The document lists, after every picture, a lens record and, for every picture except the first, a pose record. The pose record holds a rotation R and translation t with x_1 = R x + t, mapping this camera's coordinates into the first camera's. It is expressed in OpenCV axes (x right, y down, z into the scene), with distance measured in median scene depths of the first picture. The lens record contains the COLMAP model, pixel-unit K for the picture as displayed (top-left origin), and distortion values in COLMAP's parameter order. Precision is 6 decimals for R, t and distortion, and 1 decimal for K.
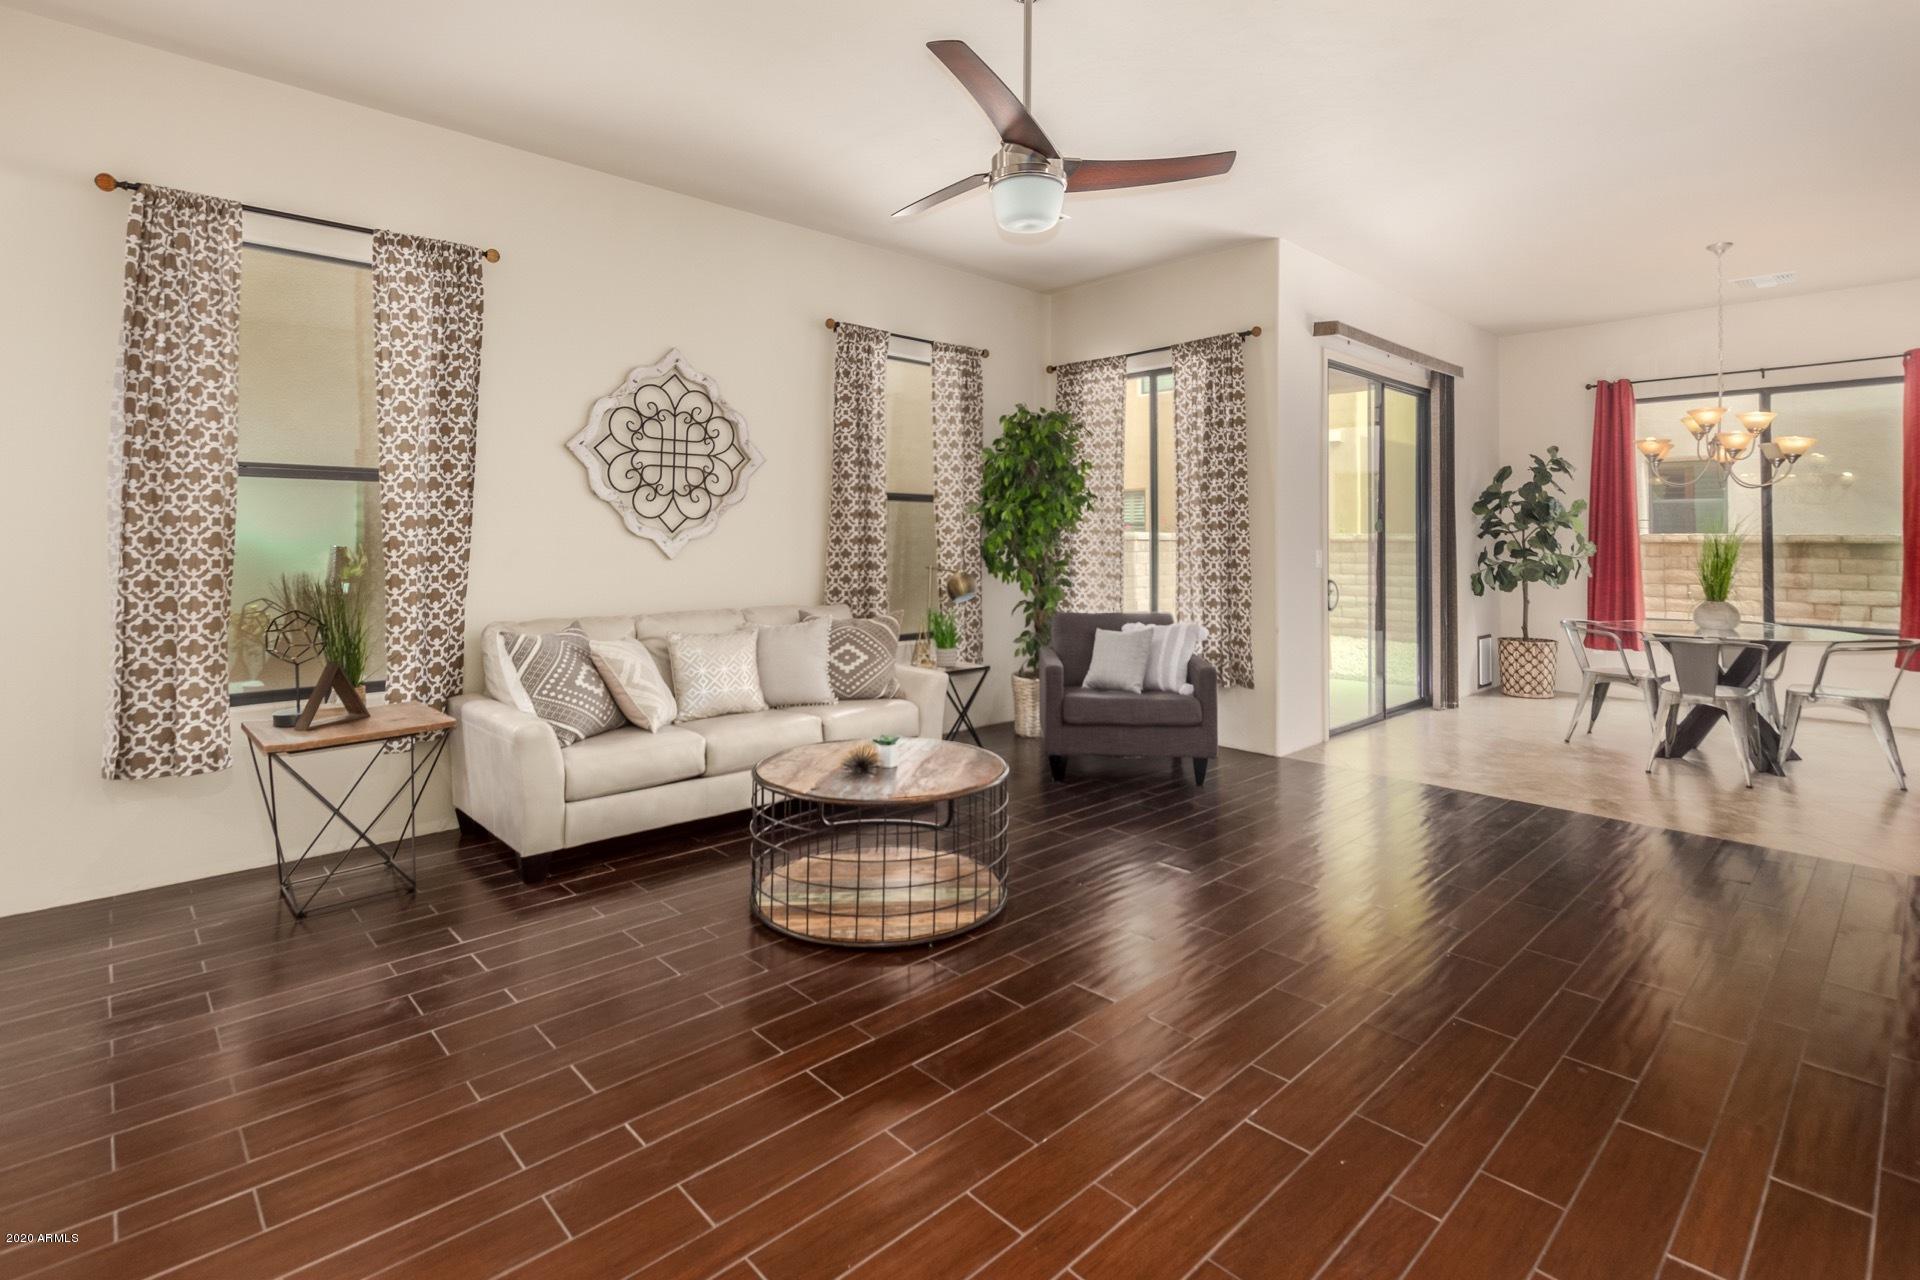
lens RADIAL K [[904.5, 0, 951.7], [0, 904.5, 536.3], [0, 0, 1]] dist [0.002449, -0.000611]
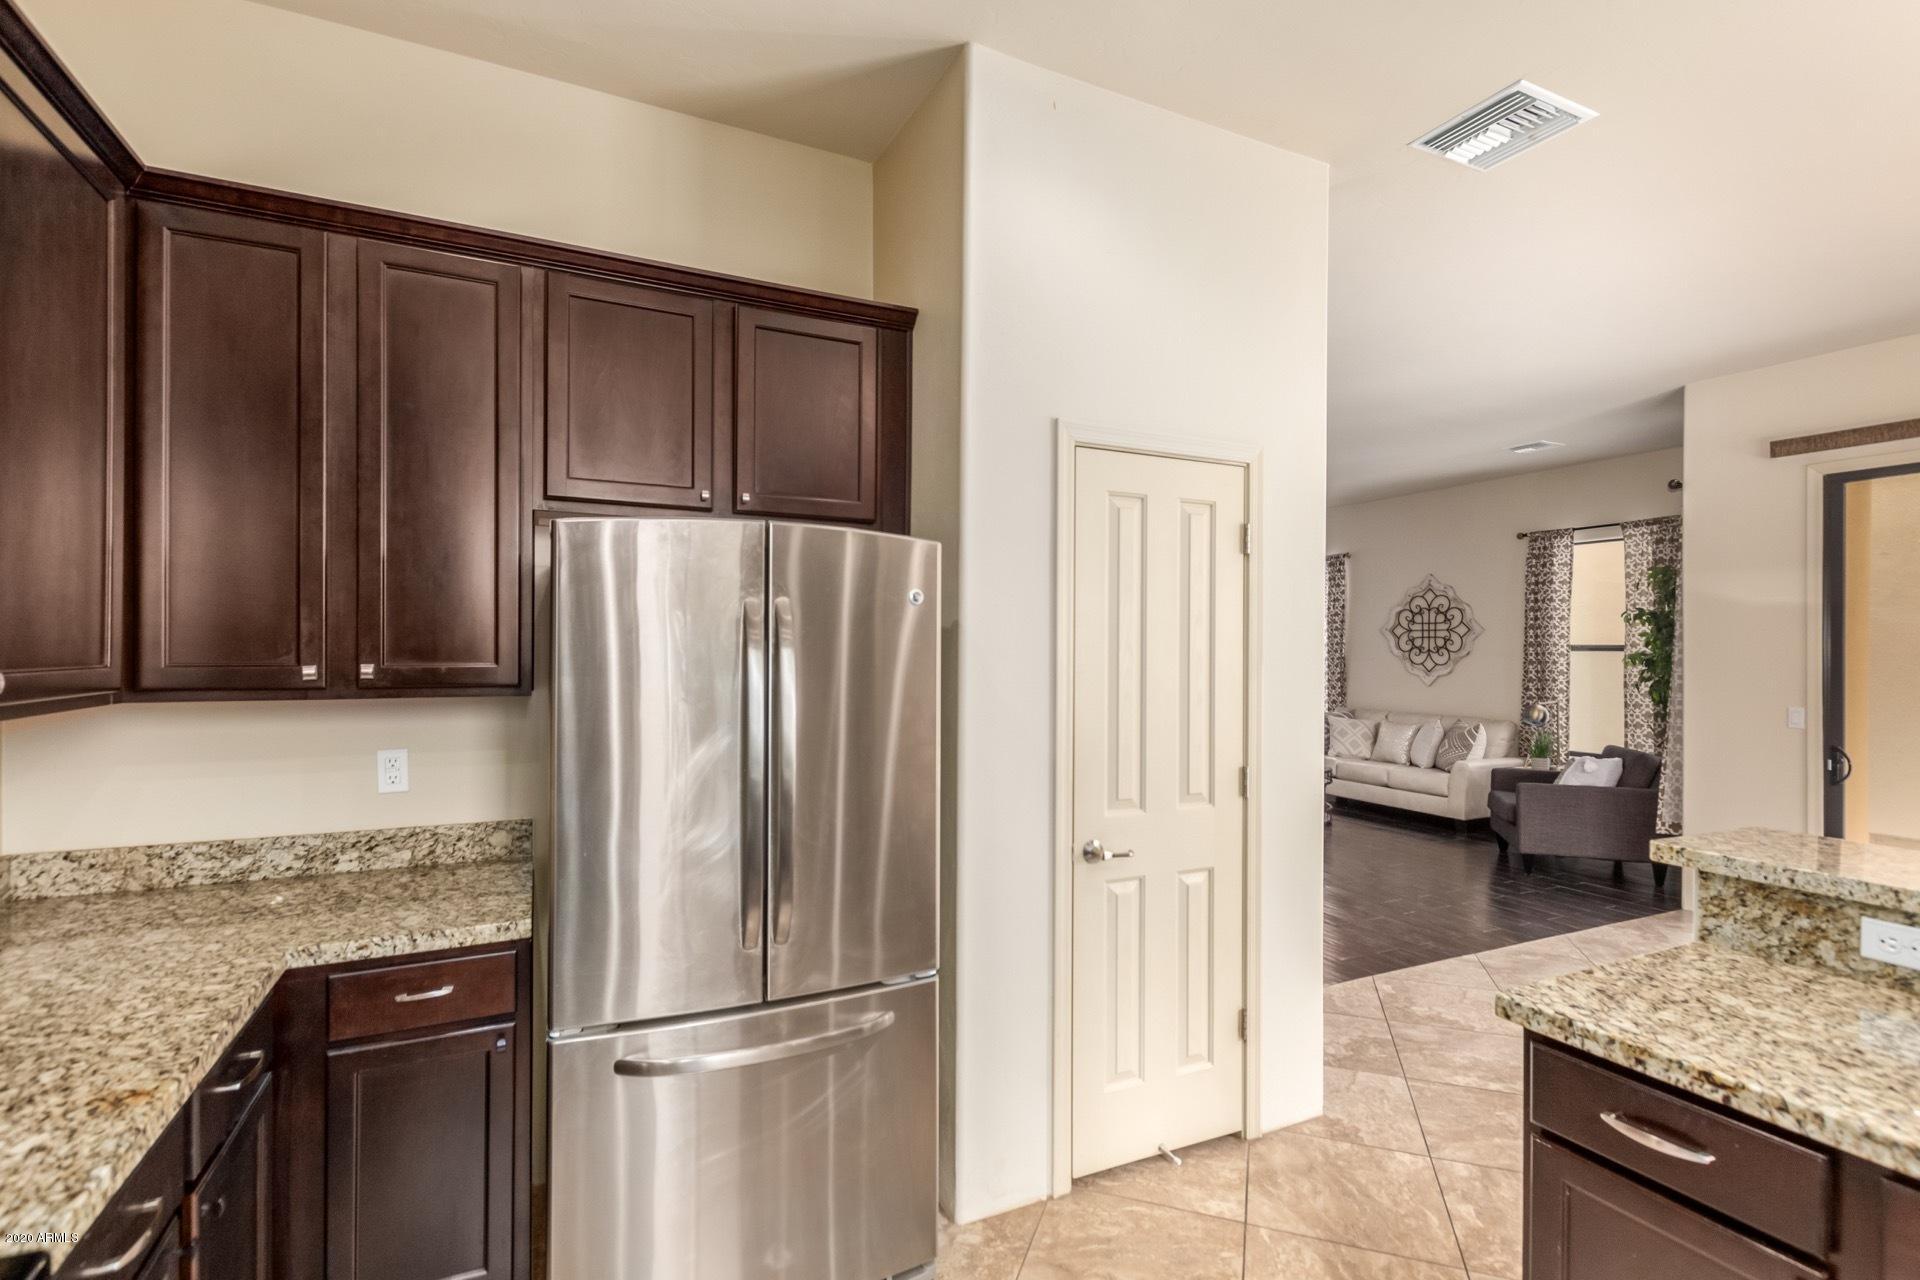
lens RADIAL K [[904.5, 0, 951.5], [0, 904.5, 643.8], [0, 0, 1]] dist [0.002449, -0.000611]
pose [[-0.303758, -0.010027, -0.952696, 1.782058], [-0.007151, 0.999940, -0.008244, -0.040713], [0.952722, 0.004308, -0.303812, 0.622265]]
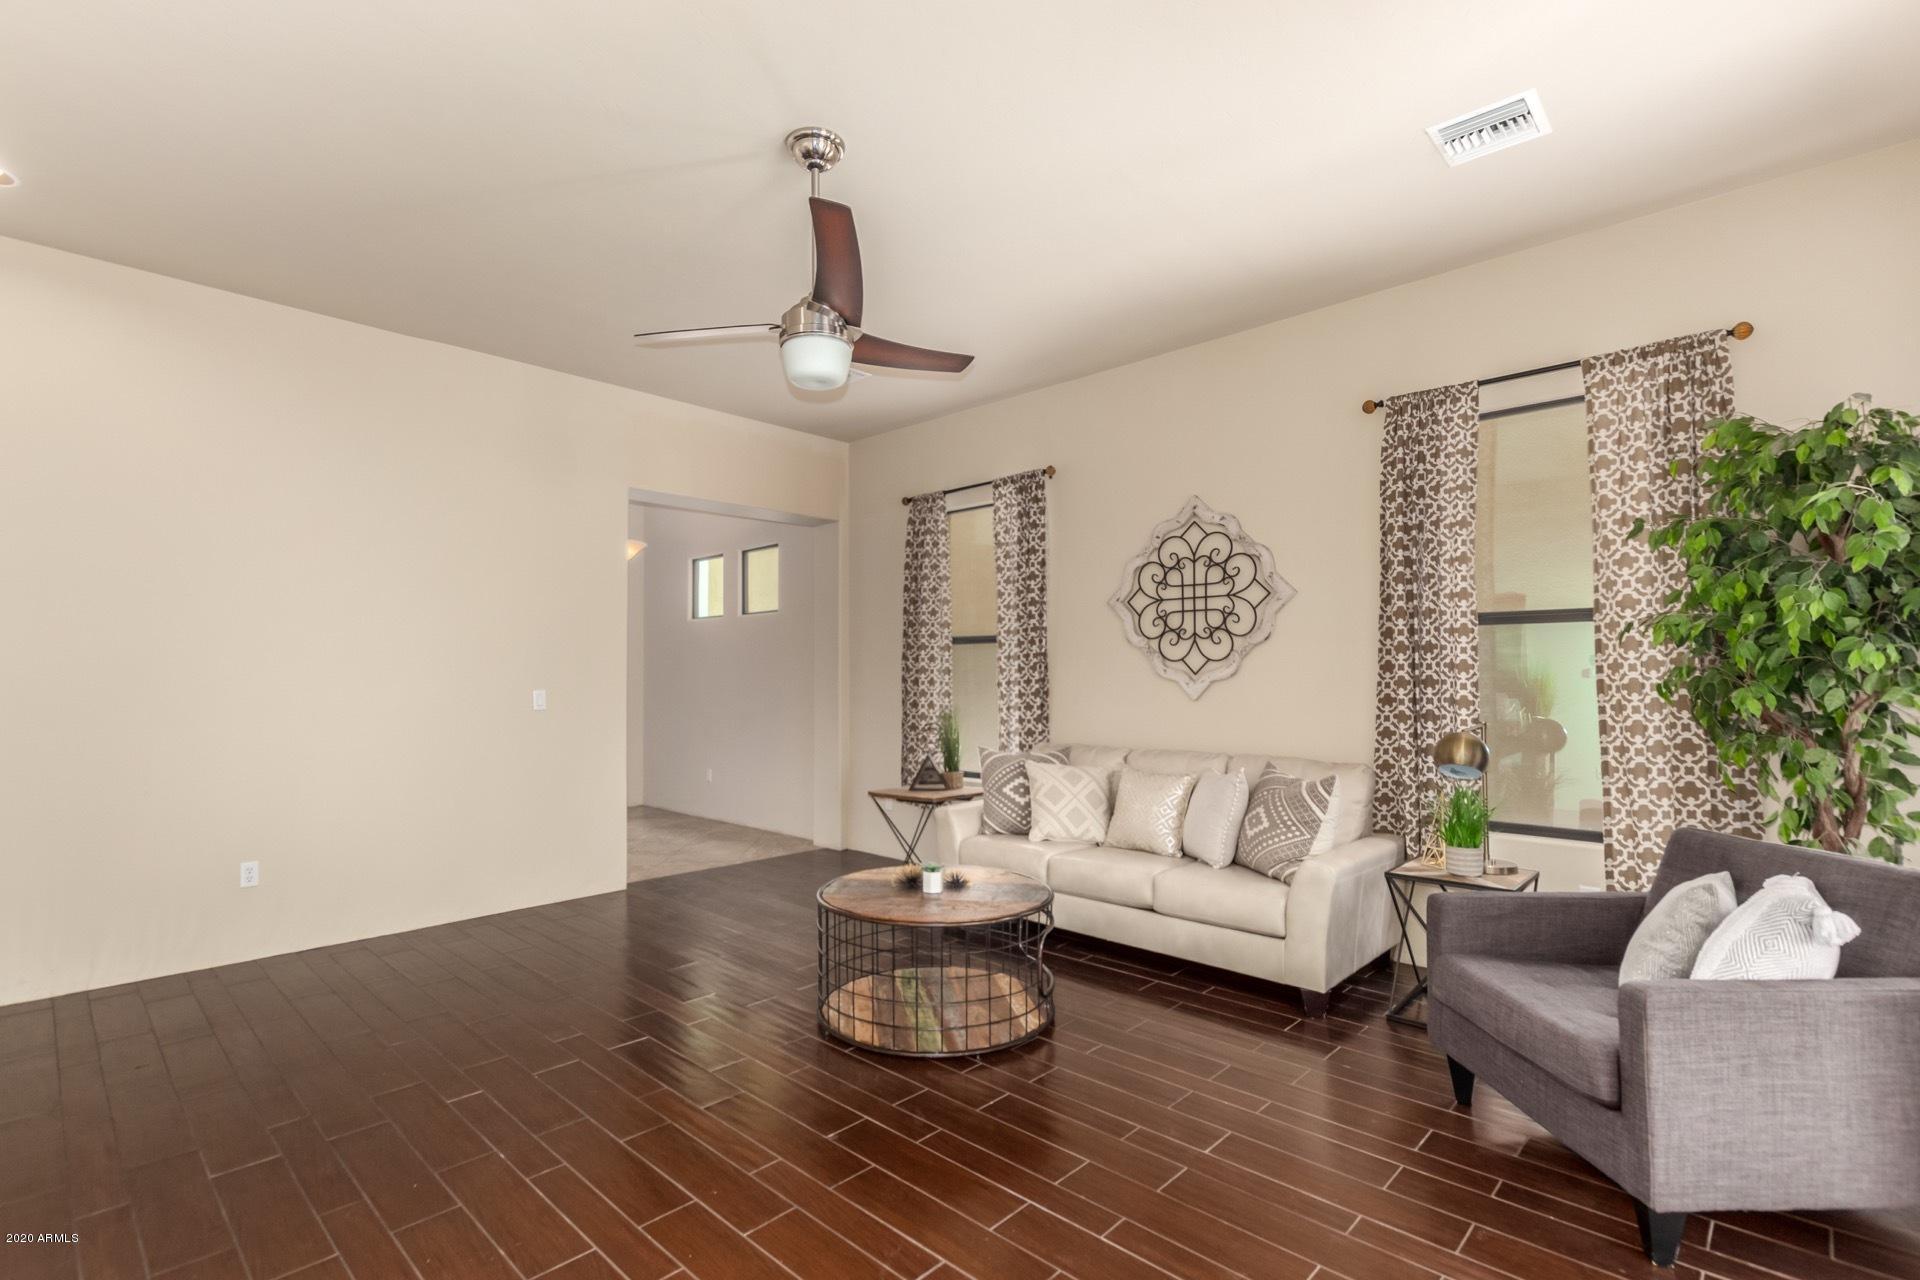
lens RADIAL K [[904.5, 0, 952.9], [0, 904.5, 654.1], [0, 0, 1]] dist [0.002449, -0.000611]
pose [[0.056068, -0.026527, -0.998074, 0.698641], [0.005297, 0.999641, -0.026272, -0.002146], [0.998413, -0.003814, 0.056188, 0.664911]]
